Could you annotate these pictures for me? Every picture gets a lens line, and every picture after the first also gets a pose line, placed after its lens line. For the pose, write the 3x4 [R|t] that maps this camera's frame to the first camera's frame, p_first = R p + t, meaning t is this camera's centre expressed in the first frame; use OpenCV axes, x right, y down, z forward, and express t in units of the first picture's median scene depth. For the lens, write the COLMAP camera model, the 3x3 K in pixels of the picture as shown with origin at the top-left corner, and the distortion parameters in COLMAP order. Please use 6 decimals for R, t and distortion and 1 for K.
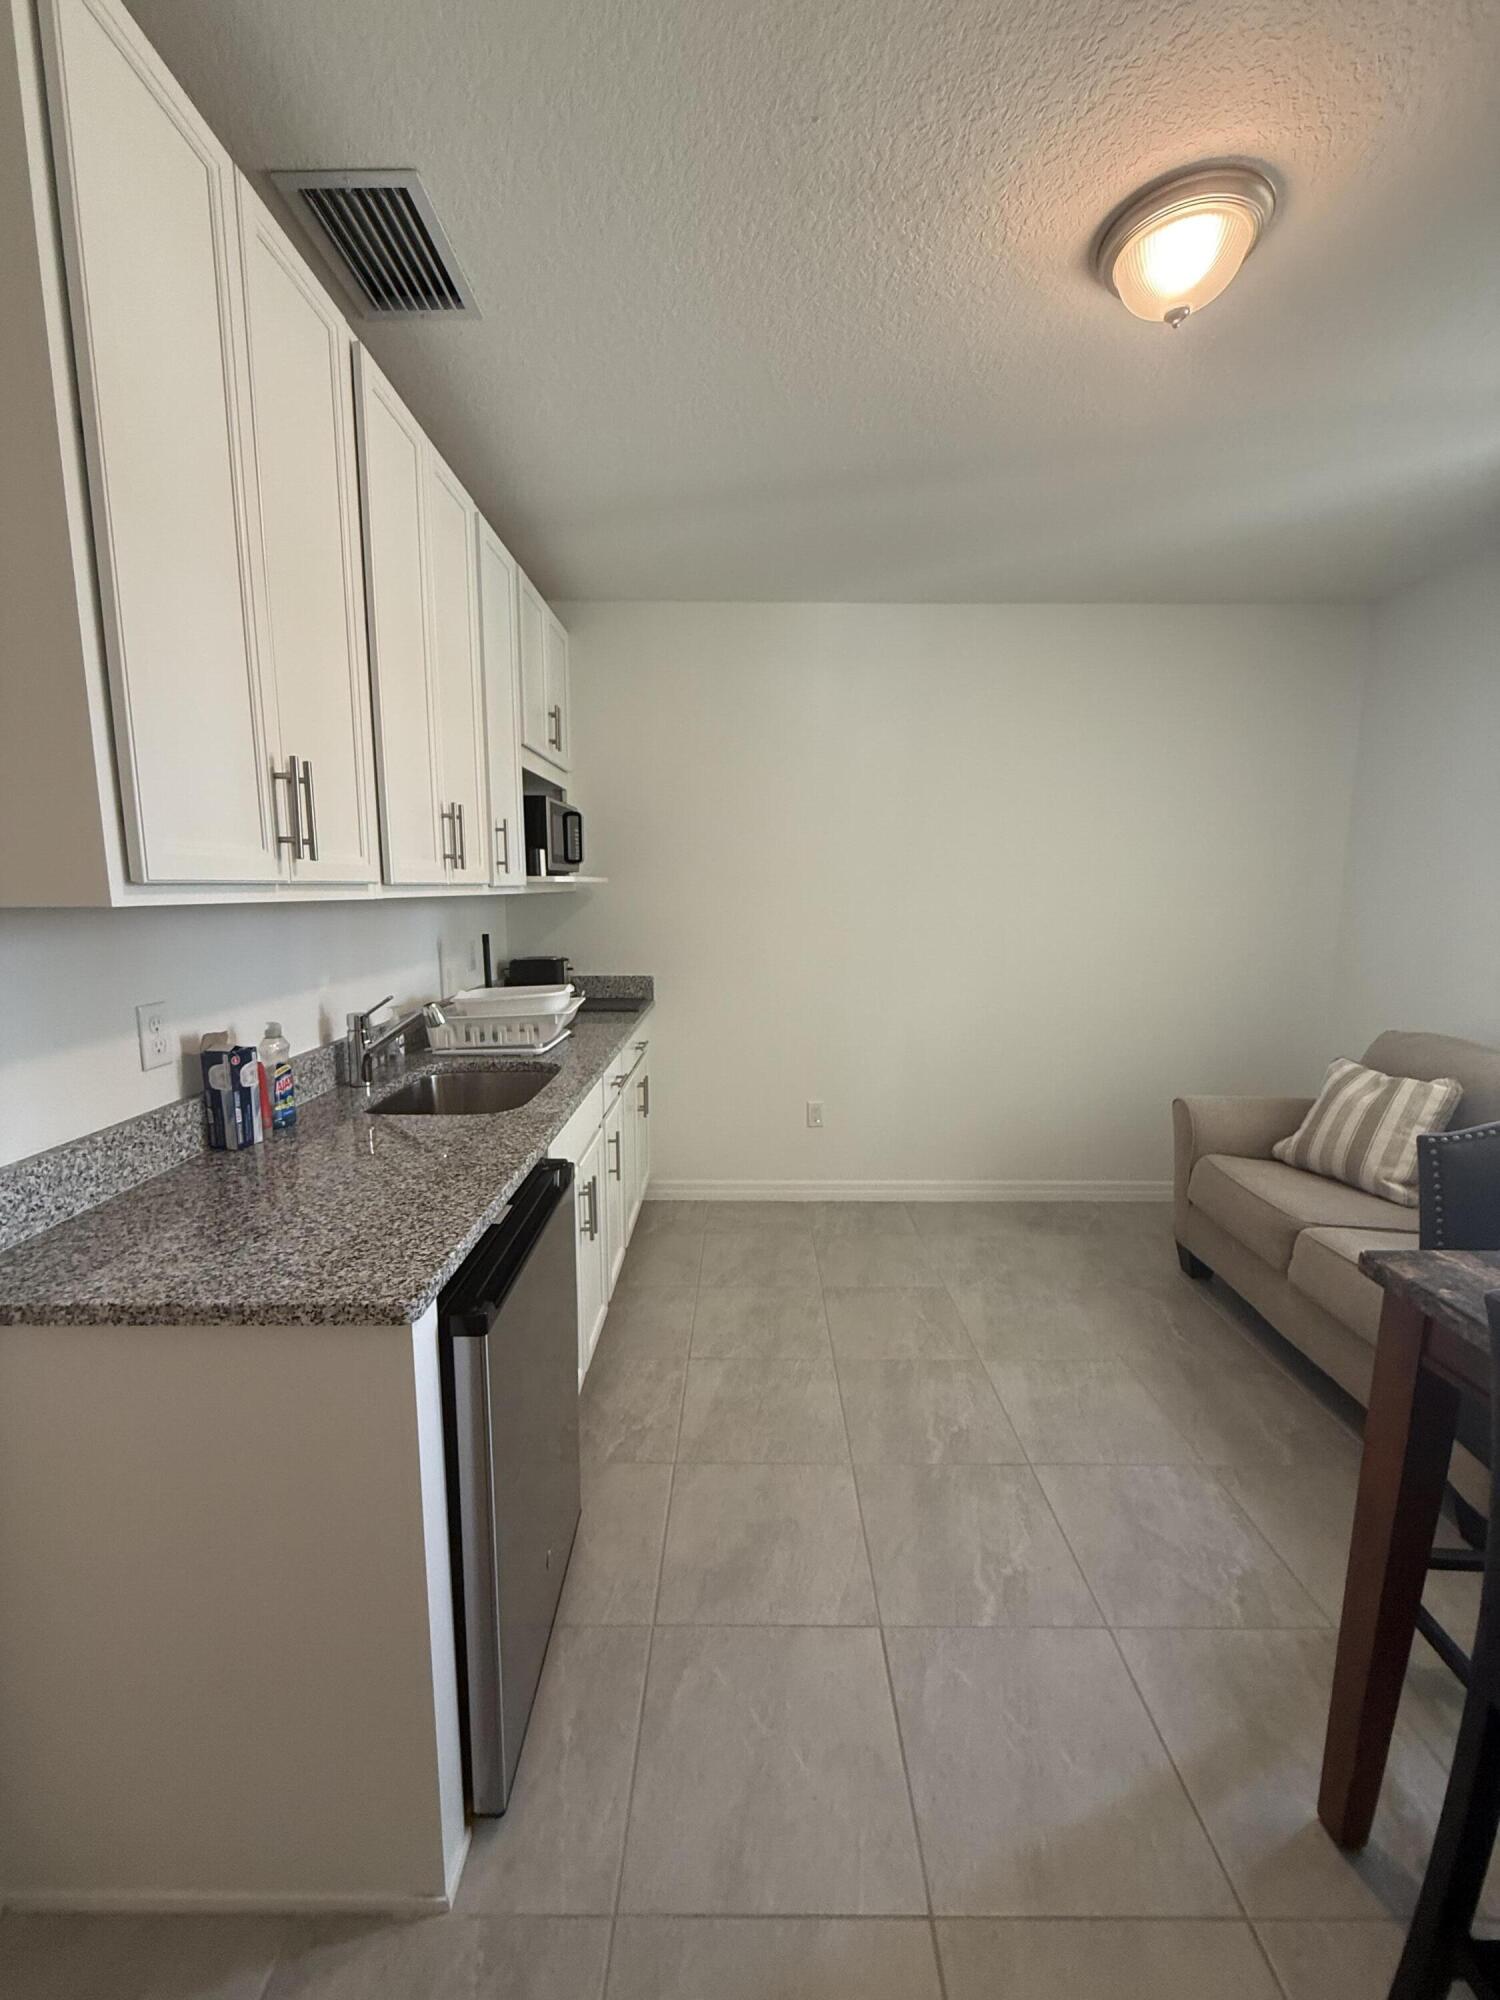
lens RADIAL K [[790.2, 0, 748.6], [0, 790.2, 997.8], [0, 0, 1]] dist [0.000771, 0.000046]
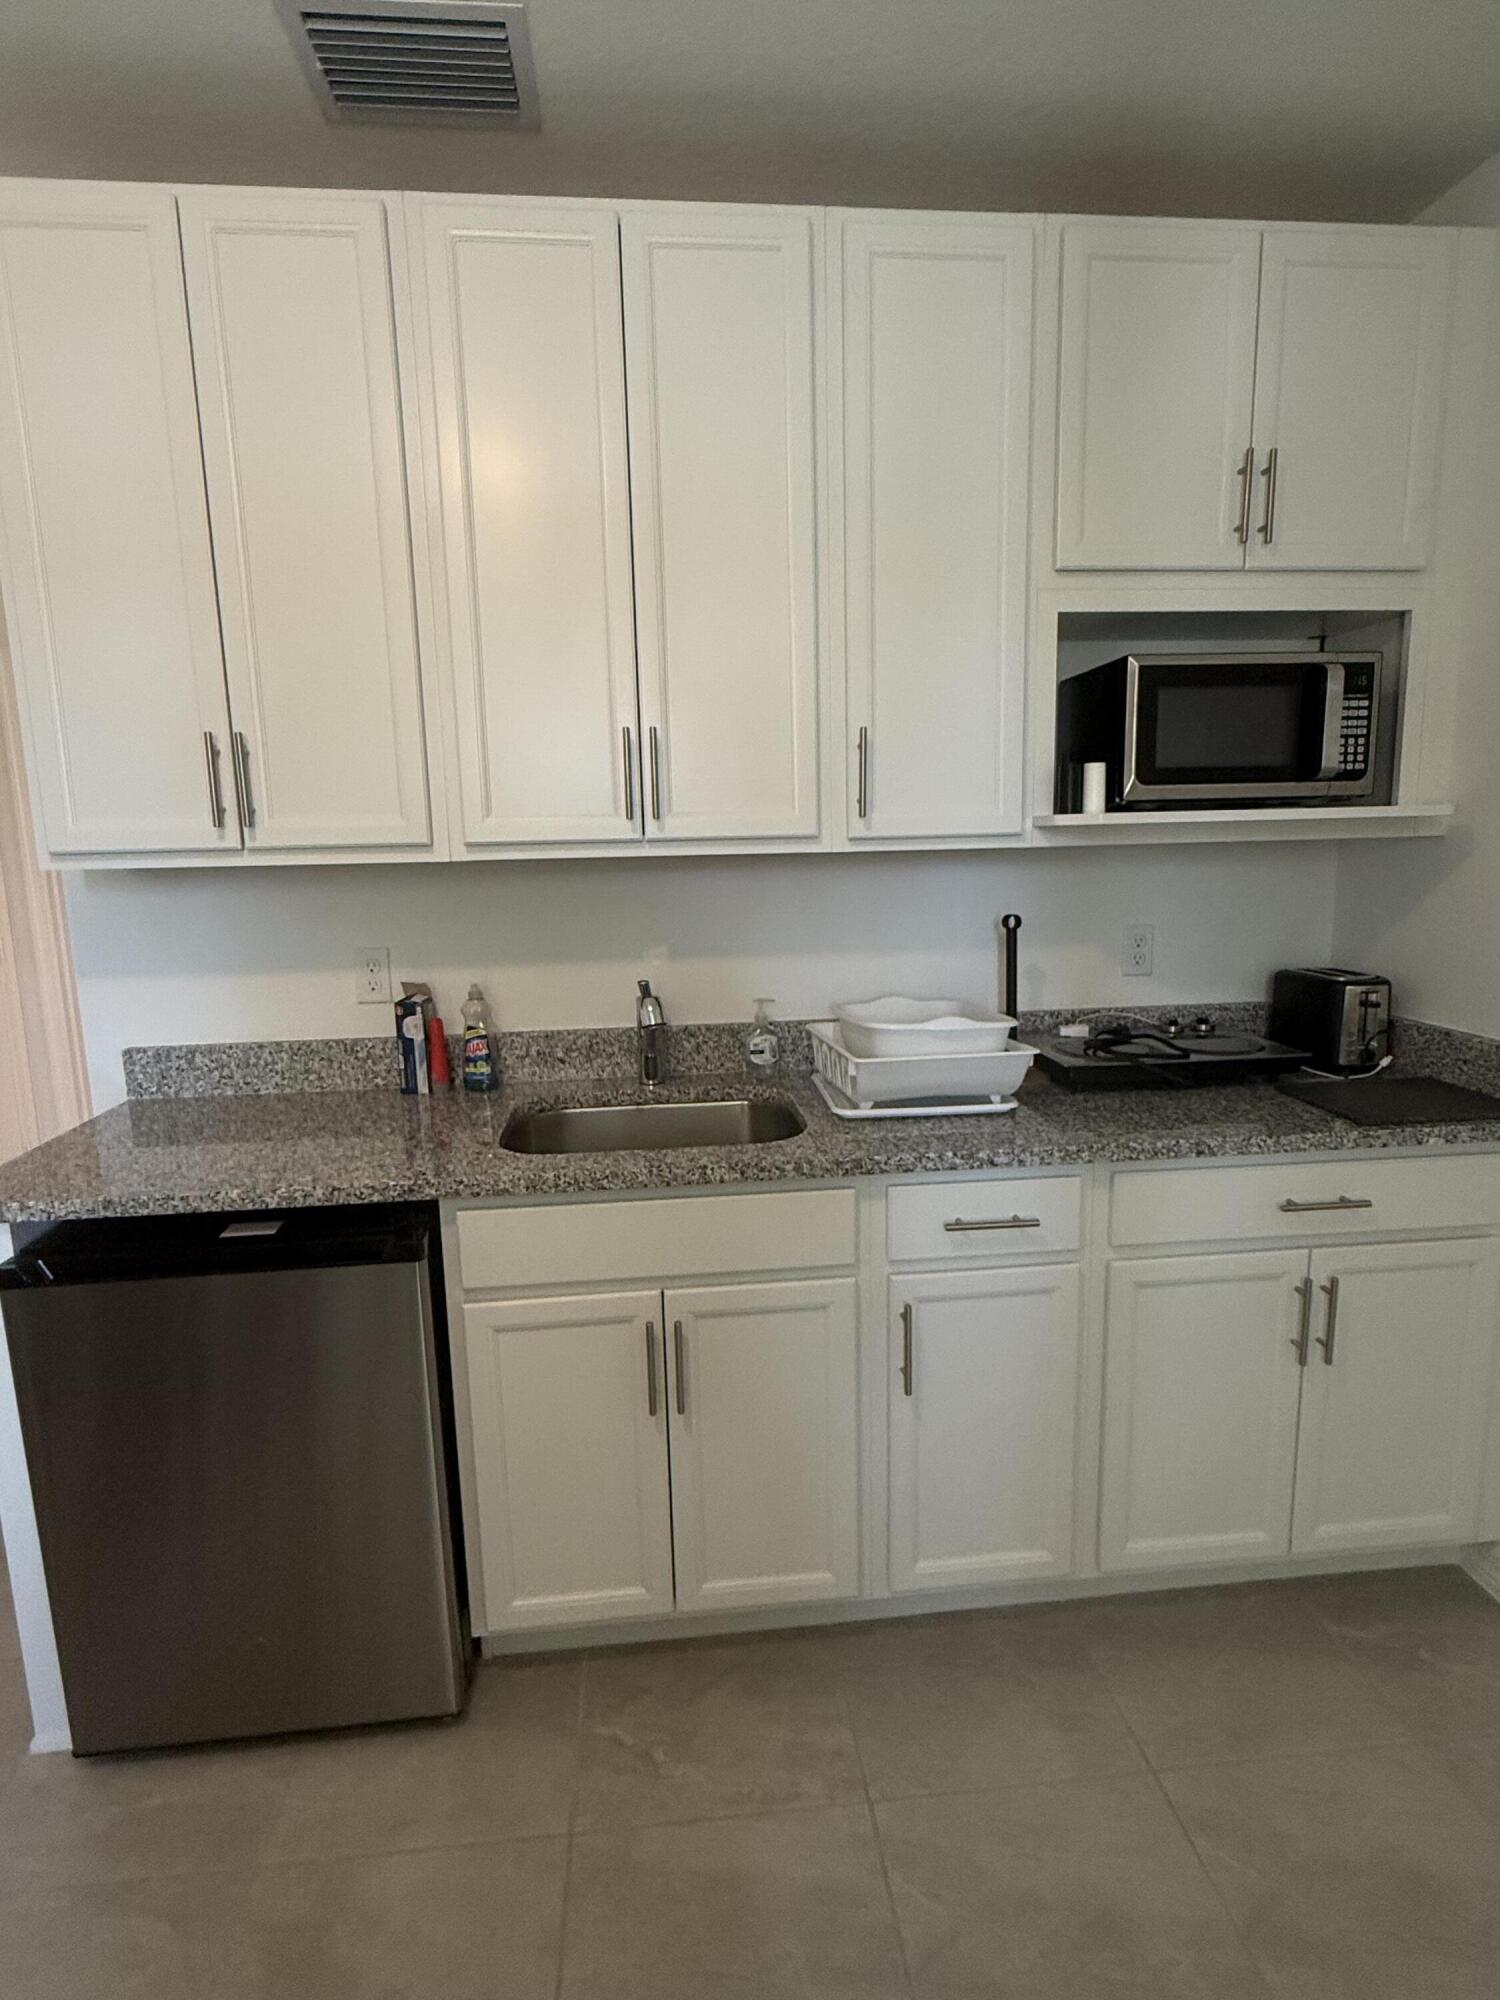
lens RADIAL K [[1083.0, 0, 751.4], [0, 1083.0, 993.0], [0, 0, 1]] dist [0.000796, -0.000929]
pose [[0.099251, 0.145339, -0.984391, 0.861852], [-0.117057, 0.984112, 0.133496, -0.200832], [0.988153, 0.101981, 0.114687, 1.338878]]
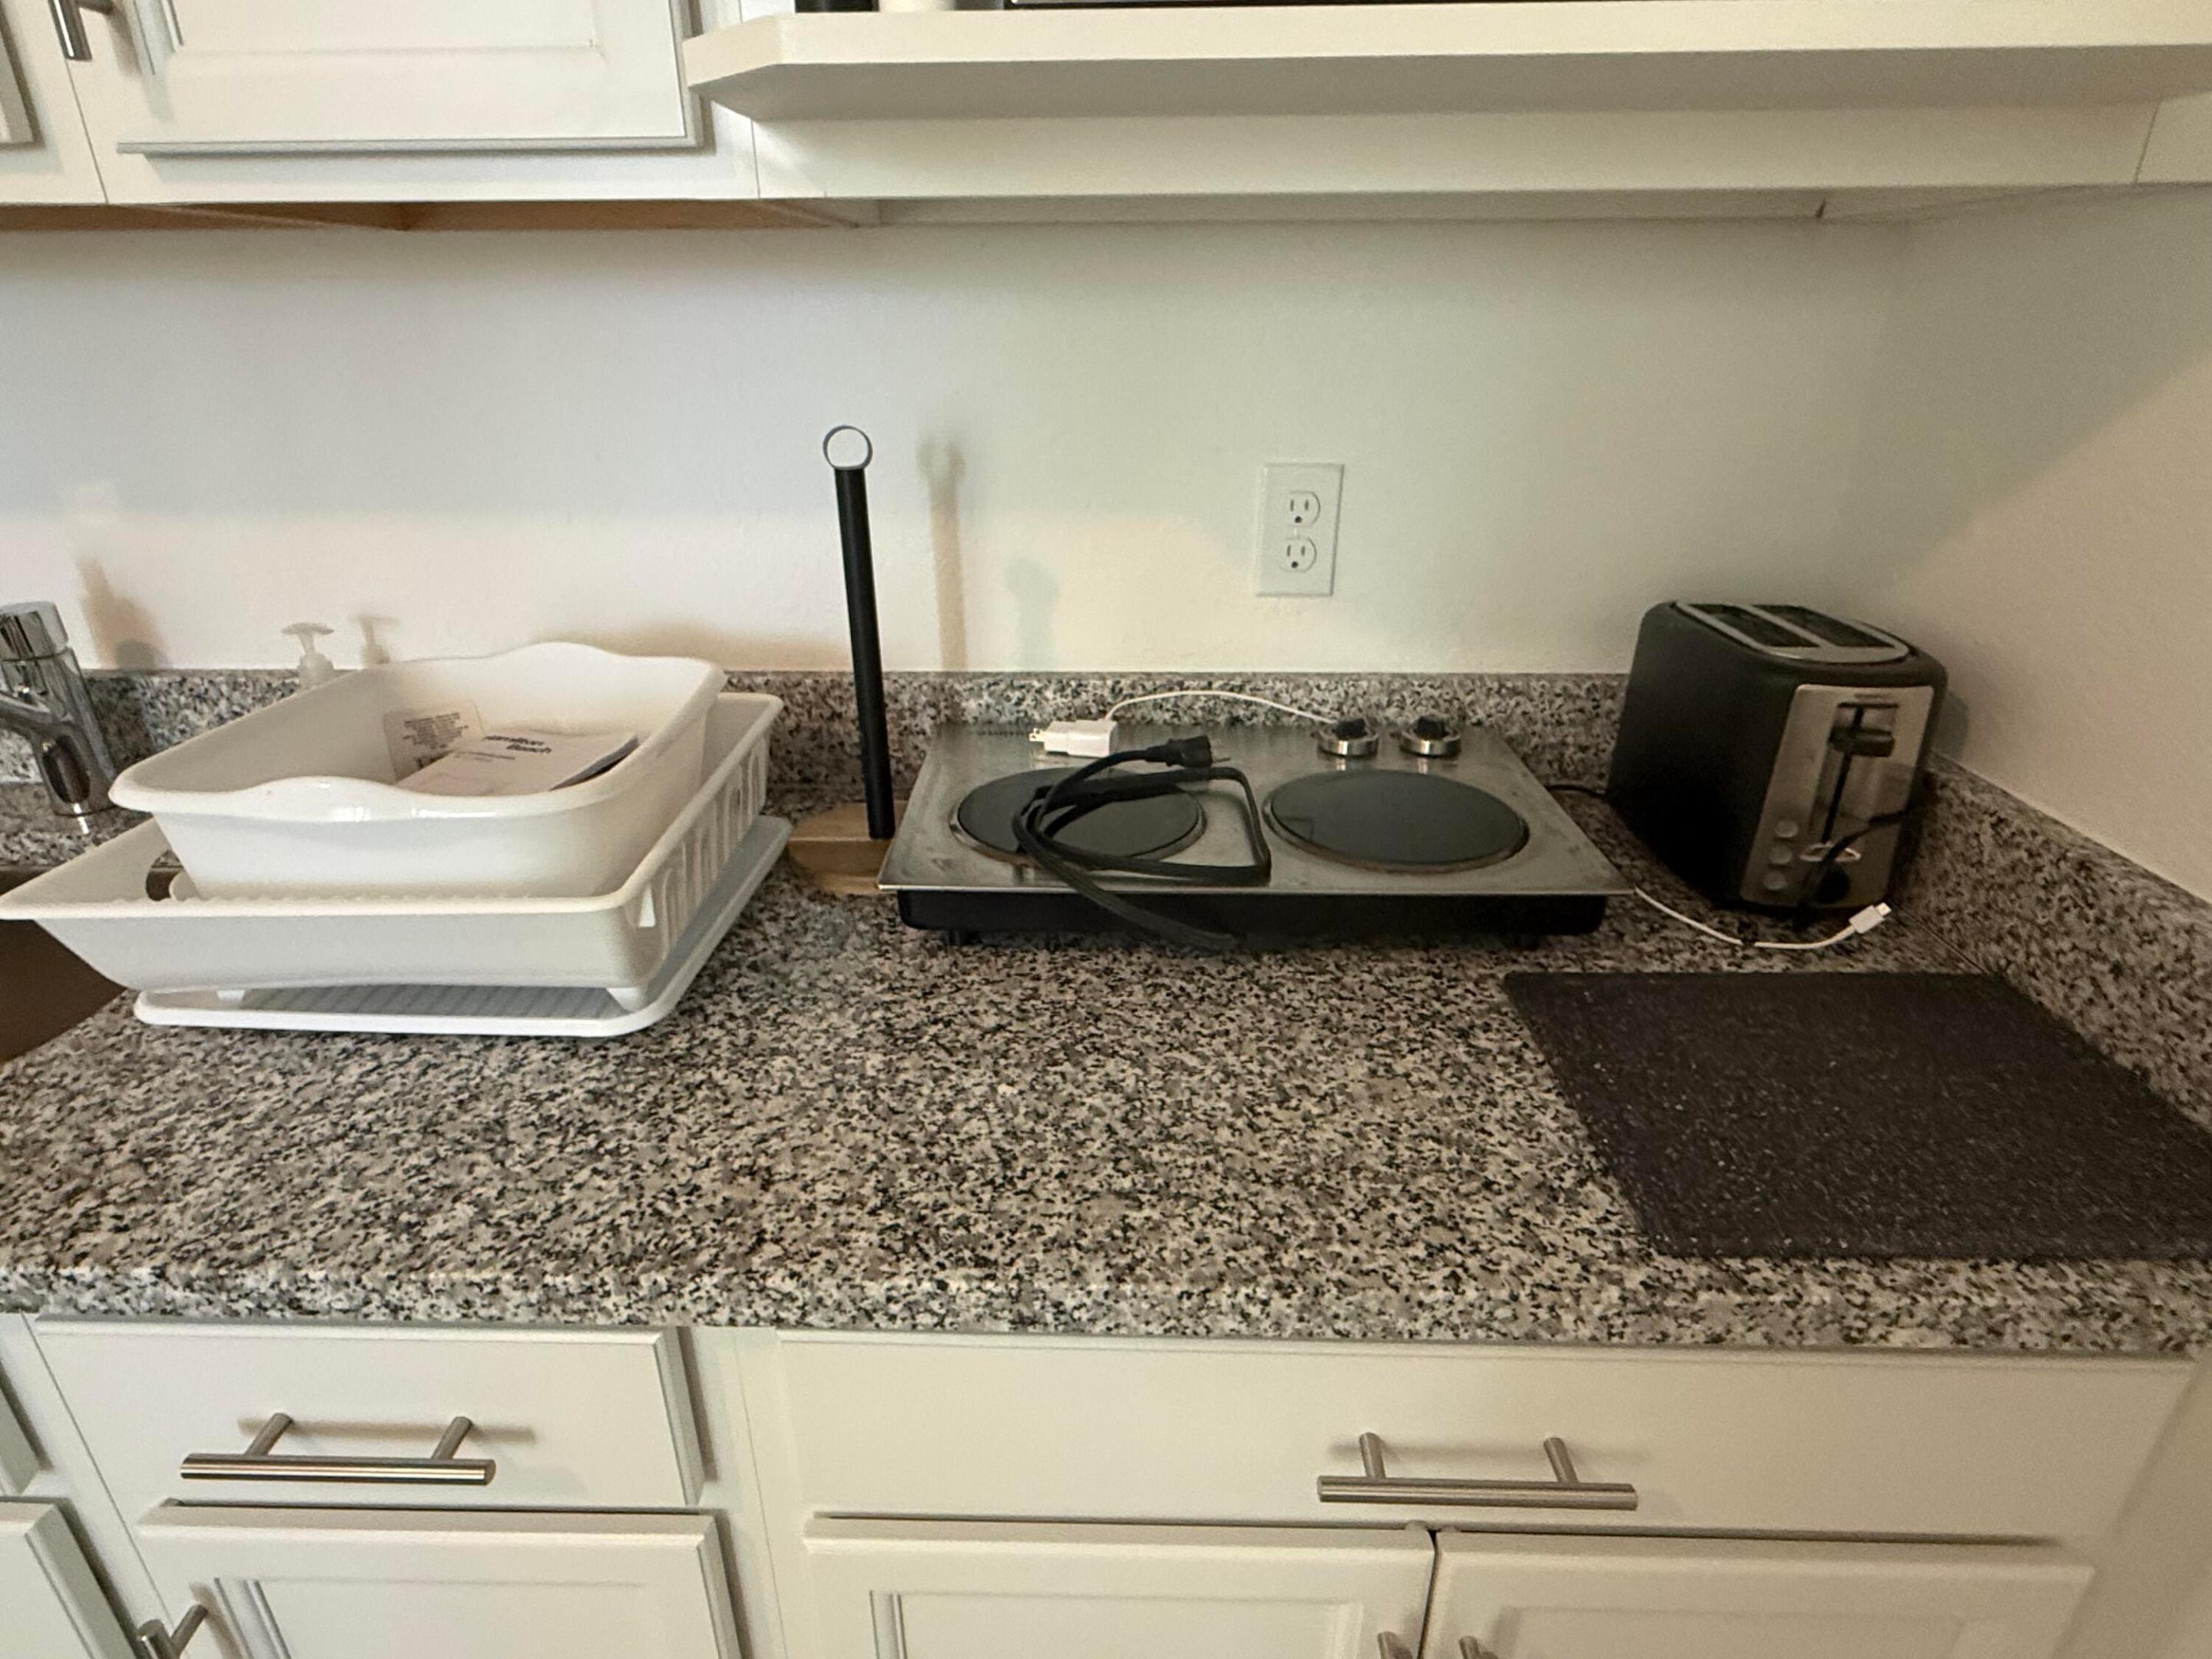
lens RADIAL K [[1223.4, 0, 1102.2], [0, 1223.4, 825.8], [0, 0, 1]] dist [-0.002126, -0.000953]
pose [[-0.036447, 0.398326, -0.916519, 0.046865], [-0.135177, 0.906735, 0.399449, -0.229169], [0.990151, 0.138451, 0.020797, 1.983136]]
